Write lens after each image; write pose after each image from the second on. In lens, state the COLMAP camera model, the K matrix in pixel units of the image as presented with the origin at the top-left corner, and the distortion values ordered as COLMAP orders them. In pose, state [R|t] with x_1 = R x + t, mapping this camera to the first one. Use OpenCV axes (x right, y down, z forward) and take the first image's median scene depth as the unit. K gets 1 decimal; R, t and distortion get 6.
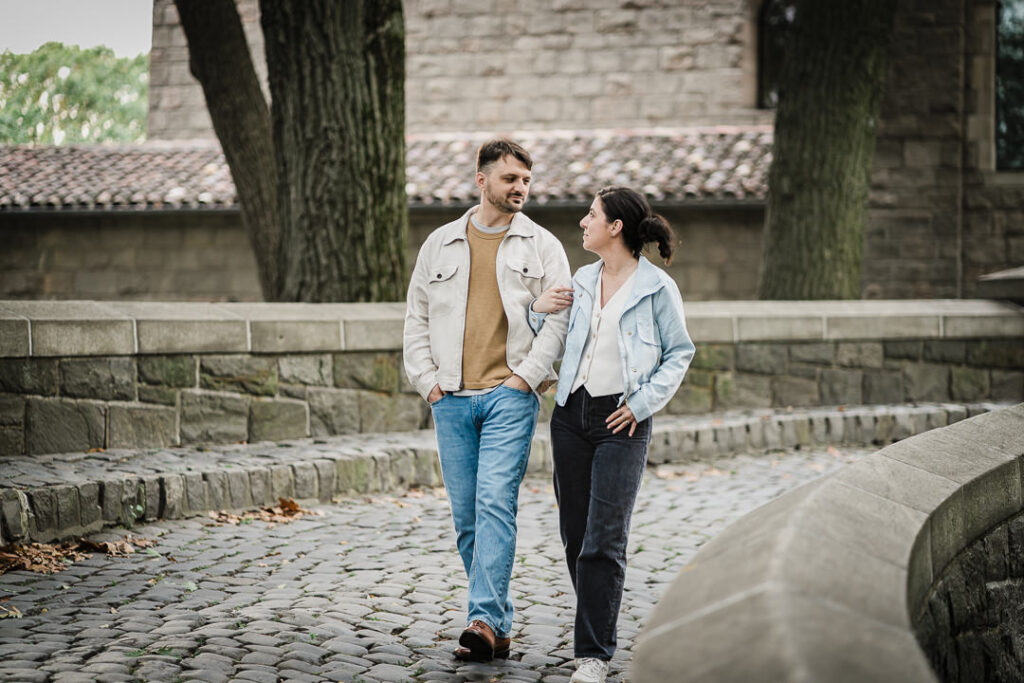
lens RADIAL K [[2502.7, 0, 511.0], [0, 2502.7, 341.4], [0, 0, 1]] dist [-0.061083, 0.000000]
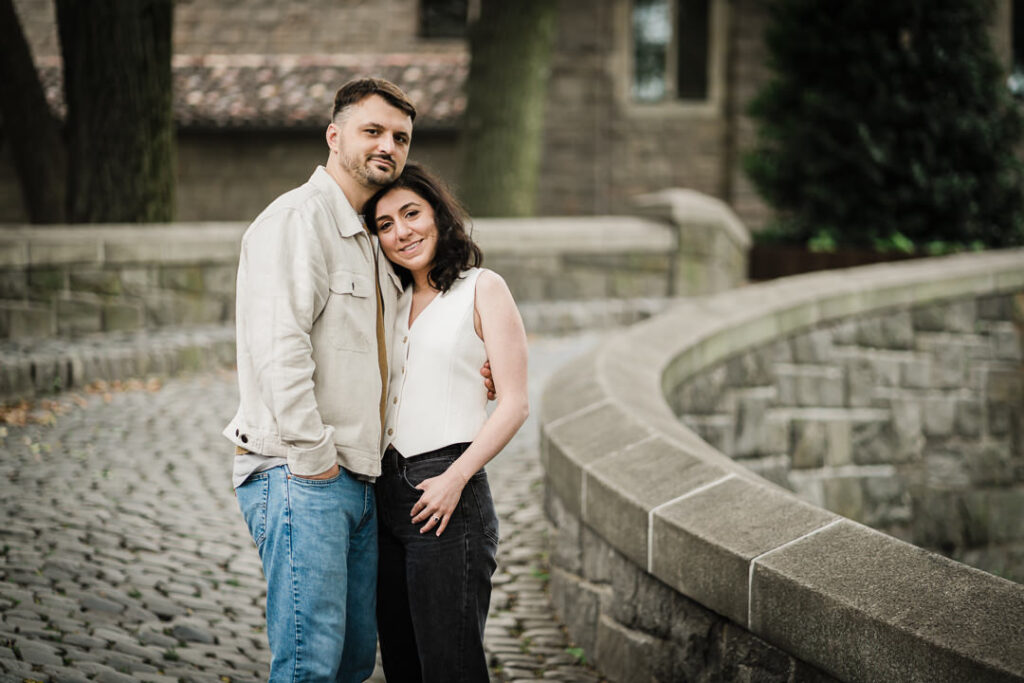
lens RADIAL K [[2502.7, 0, 512.8], [0, 2502.7, 342.1], [0, 0, 1]] dist [-0.061083, 0.000000]
pose [[0.987521, -0.001963, 0.157475, -0.096330], [-0.004883, 0.999060, 0.043074, -0.012320], [-0.157411, -0.043305, 0.986583, -0.319485]]
